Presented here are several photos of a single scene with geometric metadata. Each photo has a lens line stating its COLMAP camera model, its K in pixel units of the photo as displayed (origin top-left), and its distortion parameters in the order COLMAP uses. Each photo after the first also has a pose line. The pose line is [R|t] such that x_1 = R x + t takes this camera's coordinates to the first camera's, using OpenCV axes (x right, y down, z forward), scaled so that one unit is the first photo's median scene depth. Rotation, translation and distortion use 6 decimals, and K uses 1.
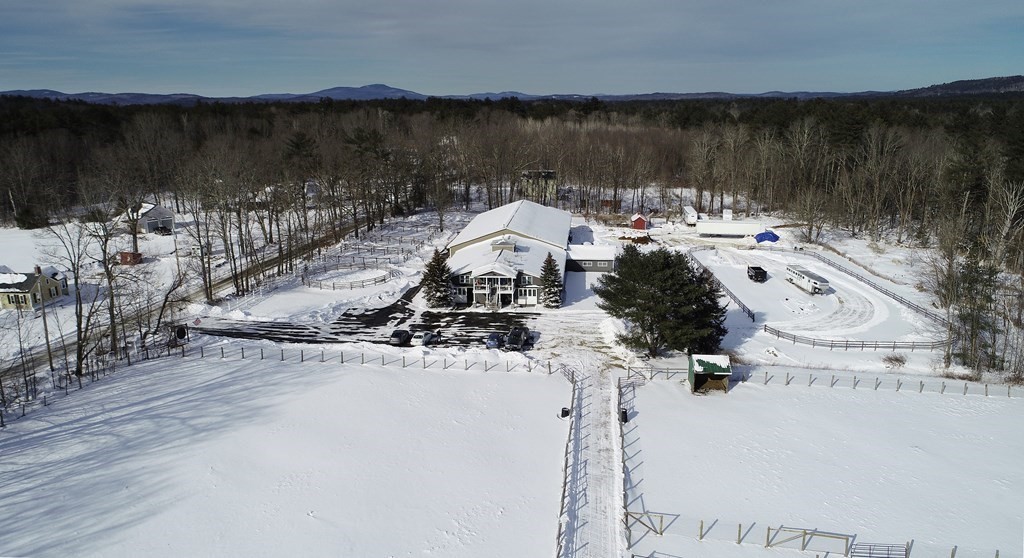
lens RADIAL K [[692.5, 0, 510.6], [0, 692.5, 279.0], [0, 0, 1]] dist [-0.004733, -0.001382]
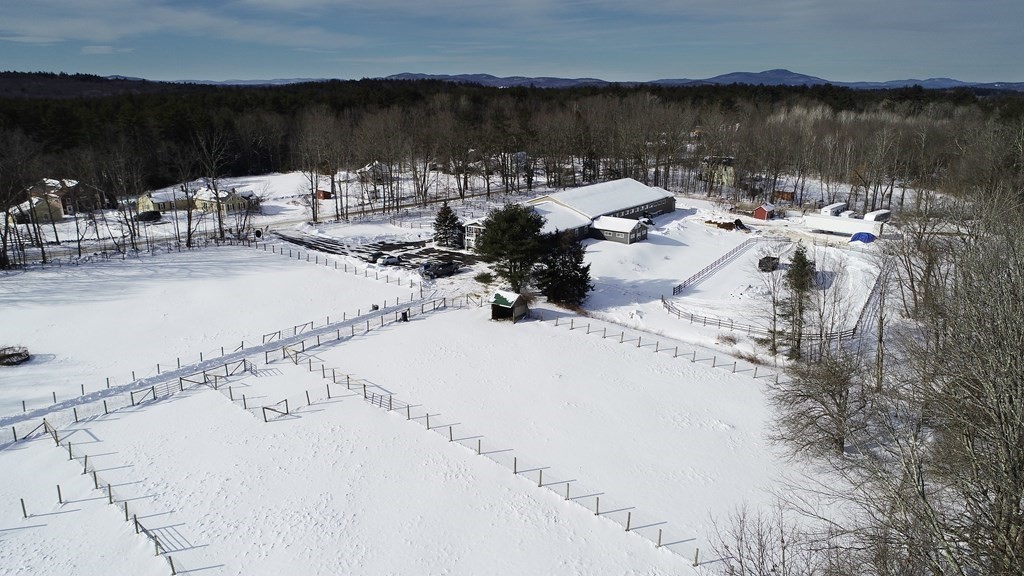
lens RADIAL K [[690.9, 0, 512.8], [0, 690.9, 288.4], [0, 0, 1]] dist [0.000397, -0.002001]
pose [[0.860731, 0.153115, -0.485488, 0.425323], [-0.137204, 0.988178, 0.068405, 0.008313], [0.490222, 0.007733, 0.871563, -0.037399]]
